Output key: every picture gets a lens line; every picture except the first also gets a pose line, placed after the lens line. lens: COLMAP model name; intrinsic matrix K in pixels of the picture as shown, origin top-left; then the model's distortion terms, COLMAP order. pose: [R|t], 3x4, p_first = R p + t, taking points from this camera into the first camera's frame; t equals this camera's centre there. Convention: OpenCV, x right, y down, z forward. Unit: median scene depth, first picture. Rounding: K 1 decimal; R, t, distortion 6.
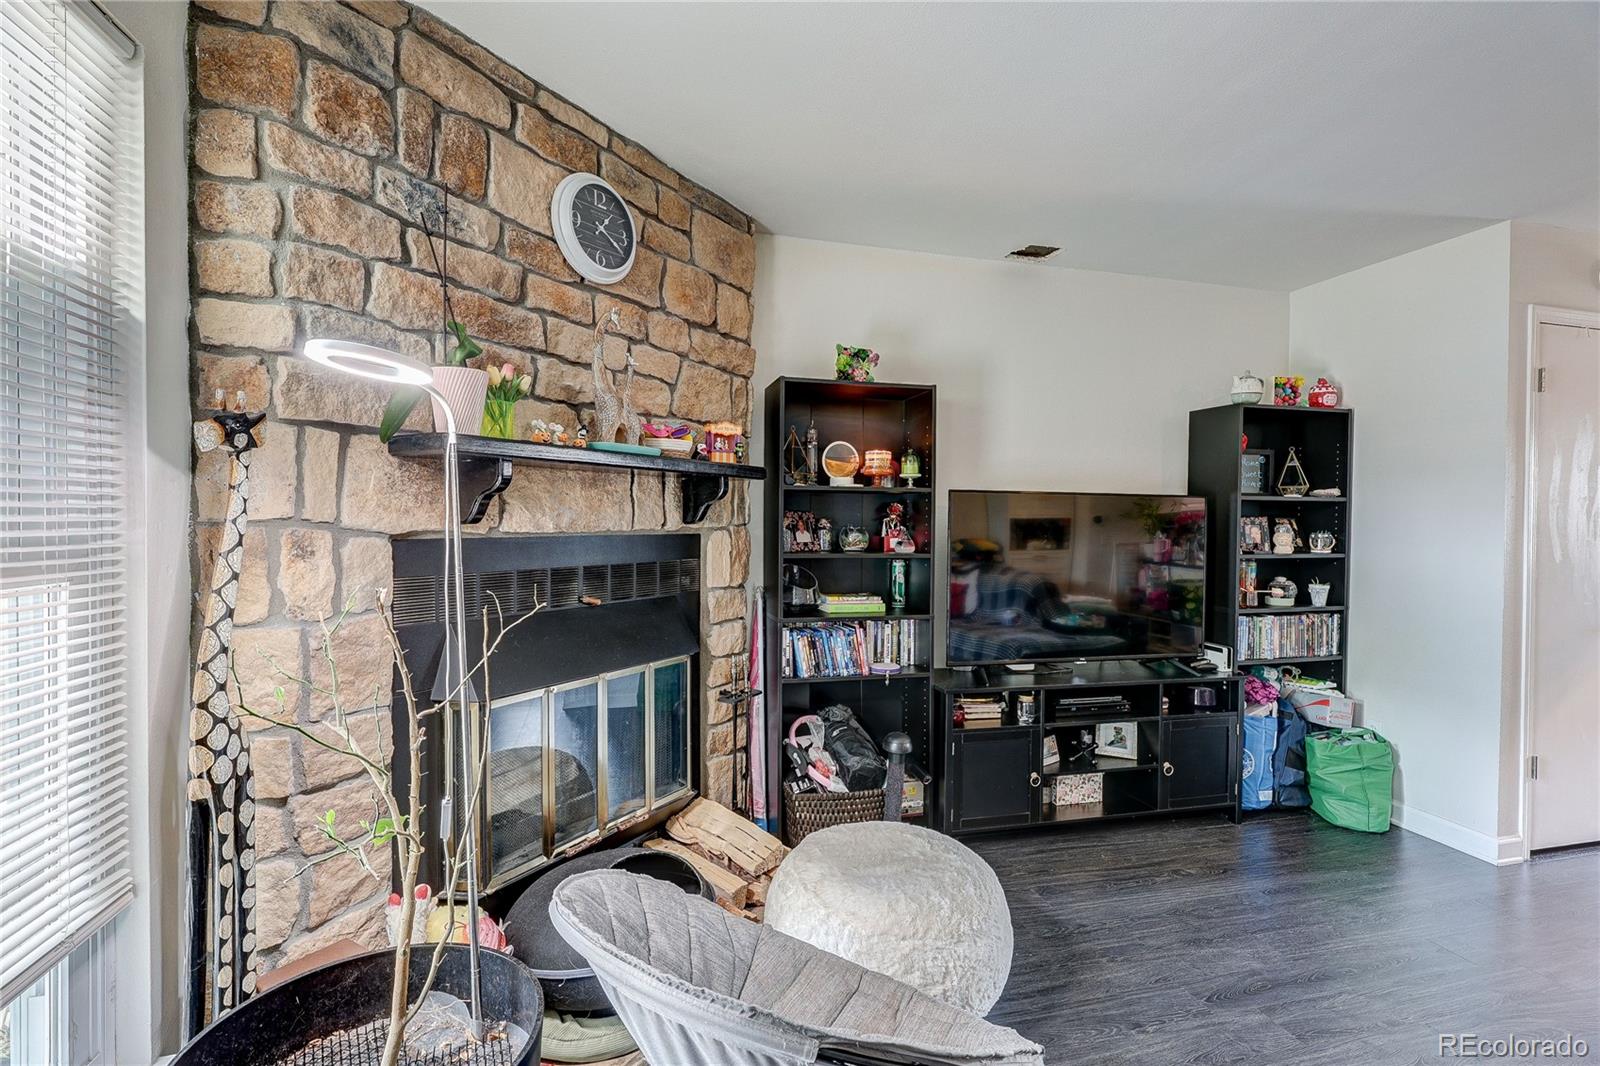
lens RADIAL K [[746.4, 0, 800.0], [0, 746.4, 533.0], [0, 0, 1]] dist [0.001744, 0.000157]
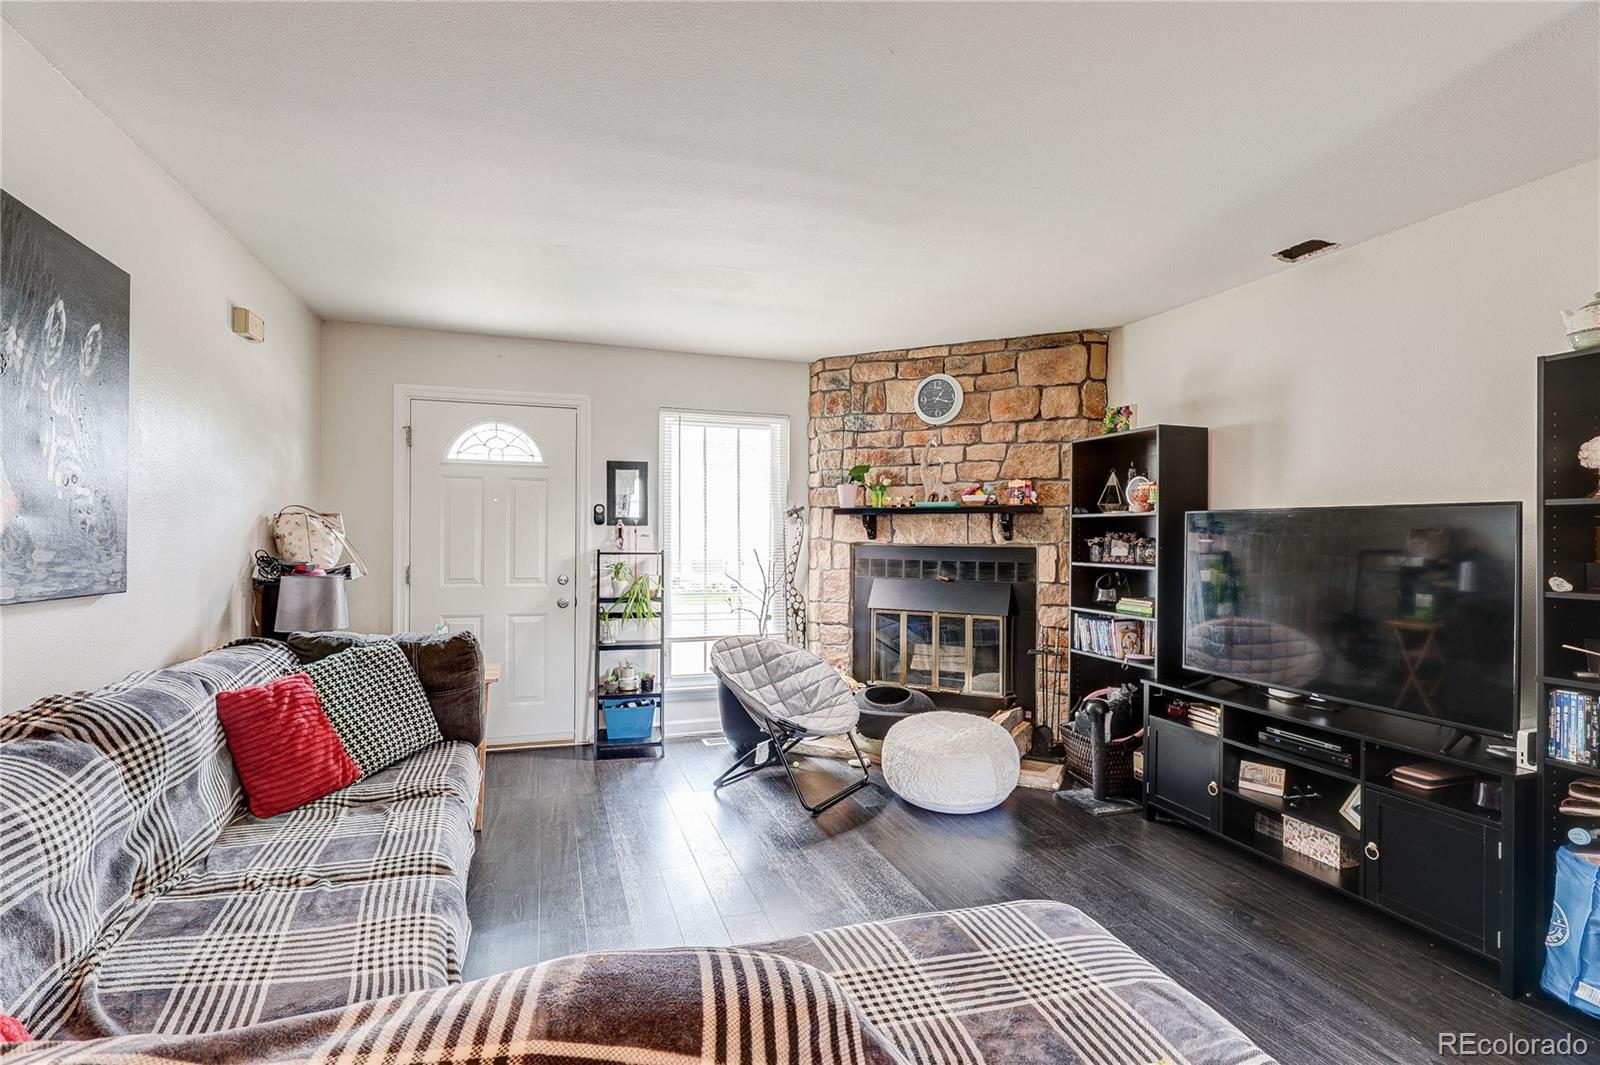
lens RADIAL K [[746.4, 0, 800.0], [0, 746.4, 532.5], [0, 0, 1]] dist [0.001744, 0.000157]
pose [[0.081404, -0.008756, -0.996643, 1.530117], [-0.021694, 0.999709, -0.010554, -0.002959], [0.996445, 0.022480, 0.081190, 0.392768]]
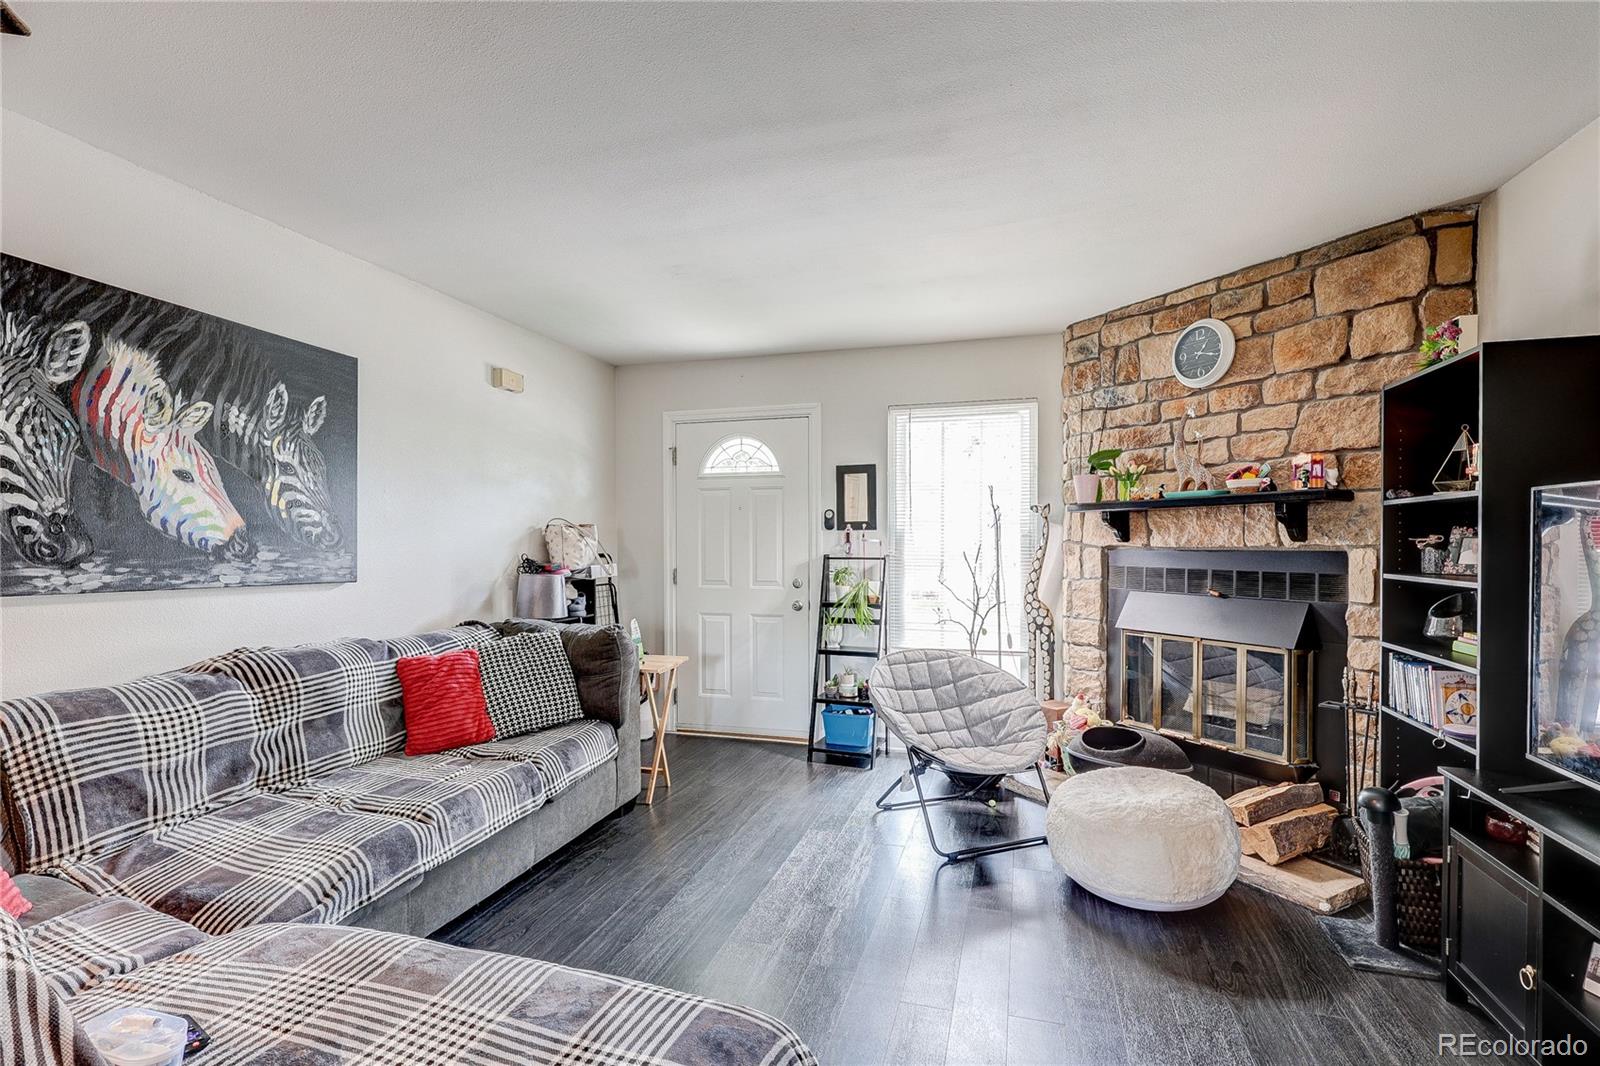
lens RADIAL K [[756.1, 0, 802.8], [0, 756.1, 545.9], [0, 0, 1]] dist [-0.002276, 0.000150]
pose [[-0.509242, 0.000651, -0.860623, 1.304640], [-0.013339, 0.999874, 0.008649, -0.006076], [0.860520, 0.015884, -0.509169, 0.944291]]
